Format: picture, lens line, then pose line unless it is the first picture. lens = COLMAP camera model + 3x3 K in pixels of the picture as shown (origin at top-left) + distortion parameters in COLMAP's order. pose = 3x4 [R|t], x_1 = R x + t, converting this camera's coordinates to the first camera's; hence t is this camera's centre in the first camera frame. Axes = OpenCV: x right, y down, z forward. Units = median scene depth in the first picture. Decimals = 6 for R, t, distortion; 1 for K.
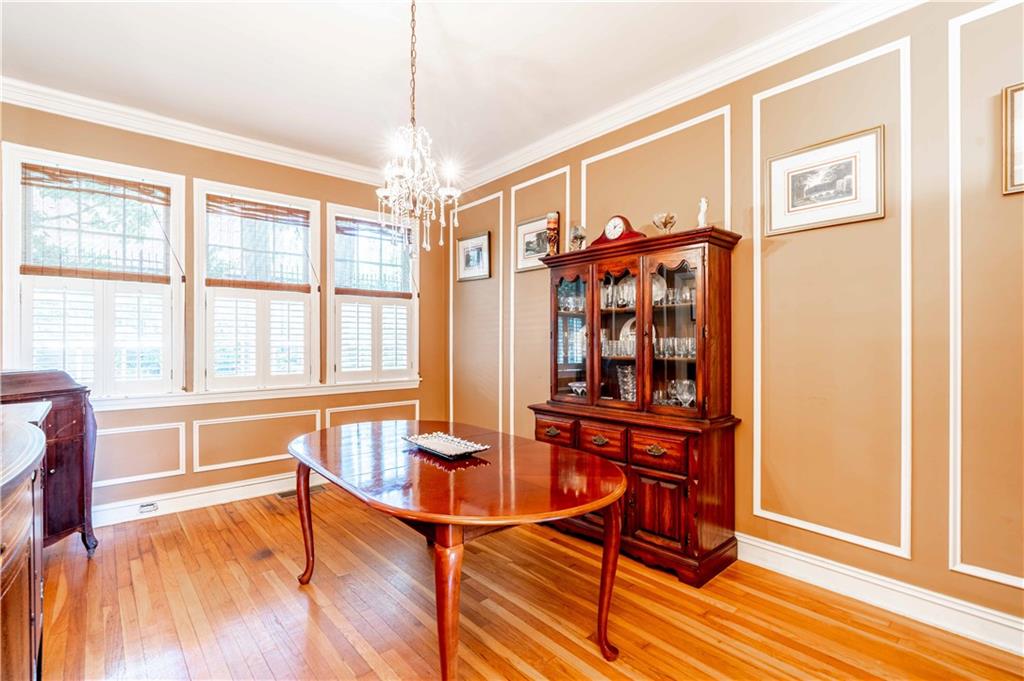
lens RADIAL K [[474.6, 0, 511.2], [0, 474.6, 338.6], [0, 0, 1]] dist [-0.018128, 0.008337]
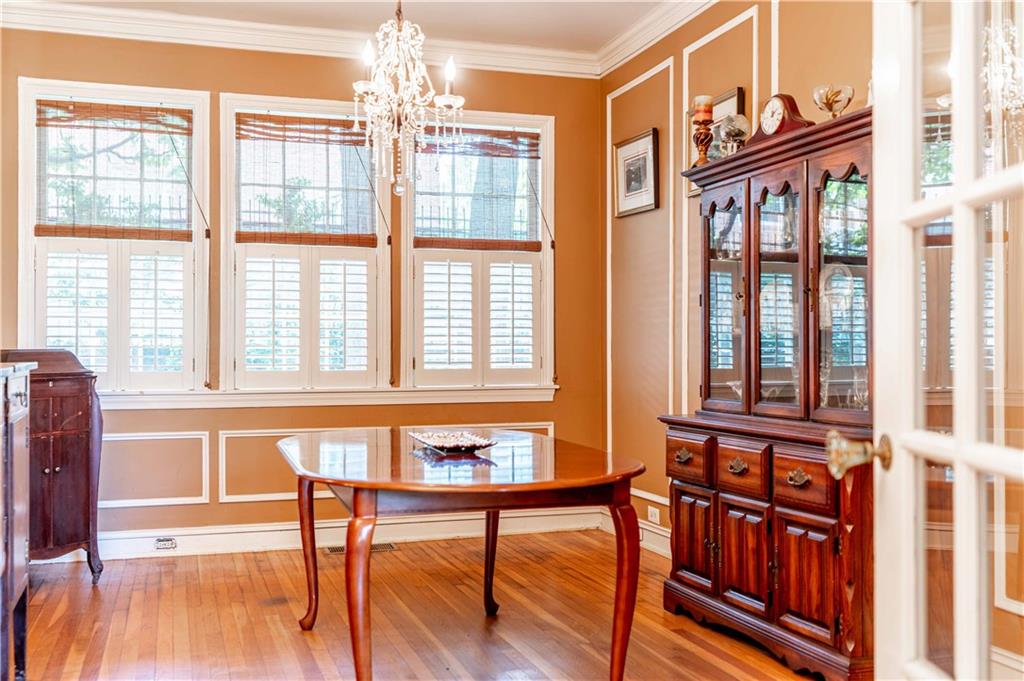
lens RADIAL K [[1035.2, 0, 512.8], [0, 1035.2, 332.0], [0, 0, 1]] dist [0.009505, 0.012688]
pose [[0.918096, -0.008018, -0.396277, 0.389868], [0.002591, 0.999895, -0.014227, 0.051533], [0.396350, 0.012035, 0.918021, -0.293602]]
